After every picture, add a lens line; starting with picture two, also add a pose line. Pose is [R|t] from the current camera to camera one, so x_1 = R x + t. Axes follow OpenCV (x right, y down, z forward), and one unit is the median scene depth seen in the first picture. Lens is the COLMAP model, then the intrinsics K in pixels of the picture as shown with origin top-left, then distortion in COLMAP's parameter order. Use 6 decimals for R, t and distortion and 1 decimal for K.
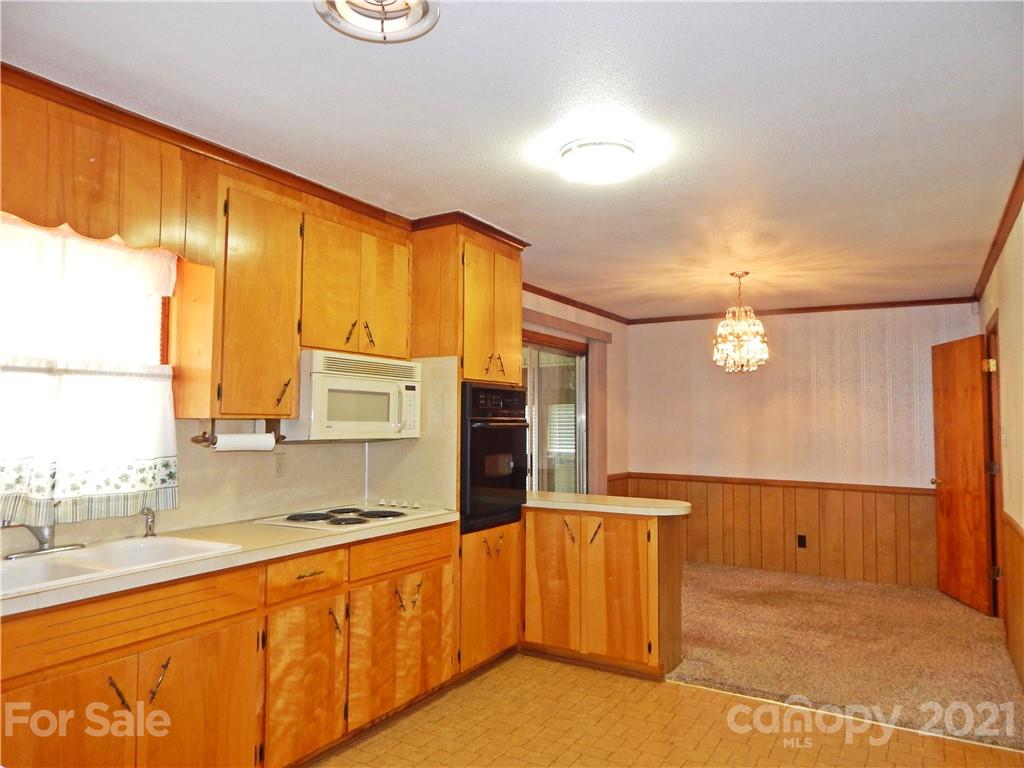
lens RADIAL K [[685.5, 0, 521.1], [0, 685.5, 385.6], [0, 0, 1]] dist [0.006735, 0.000104]
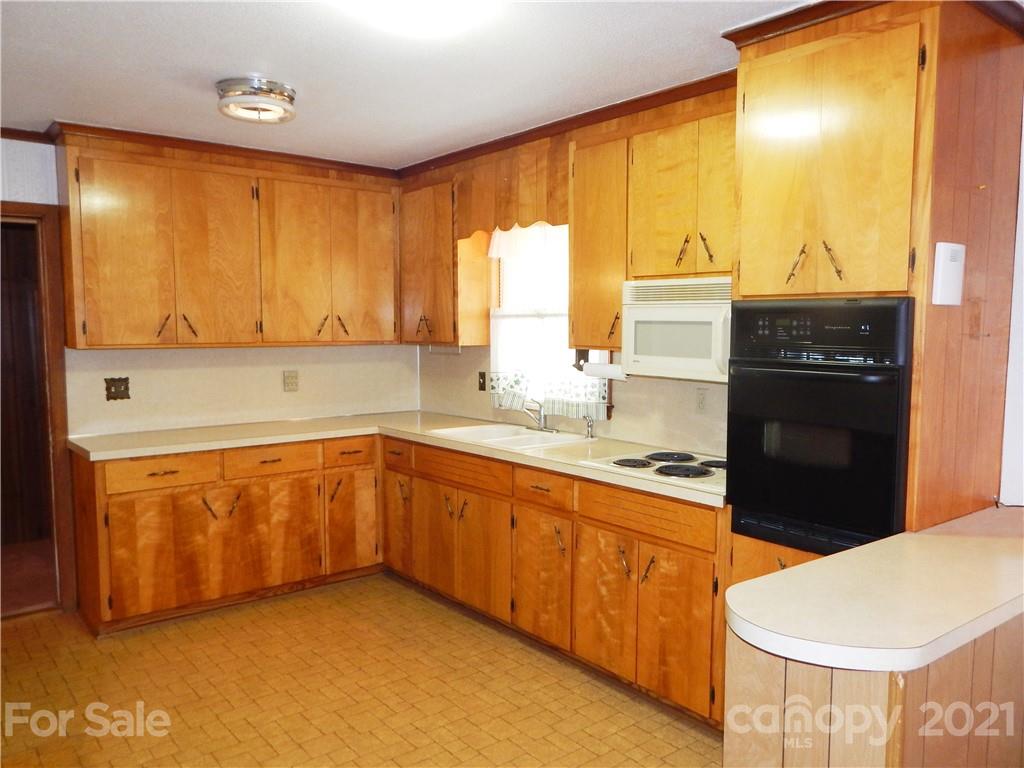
lens RADIAL K [[810.7, 0, 583.8], [0, 810.7, 407.8], [0, 0, 1]] dist [0.011909, 0.000974]
pose [[-0.300212, 0.085928, -0.949994, 0.428708], [0.033867, 0.996266, 0.079411, 0.017743], [0.953271, -0.008333, -0.302001, 0.677192]]
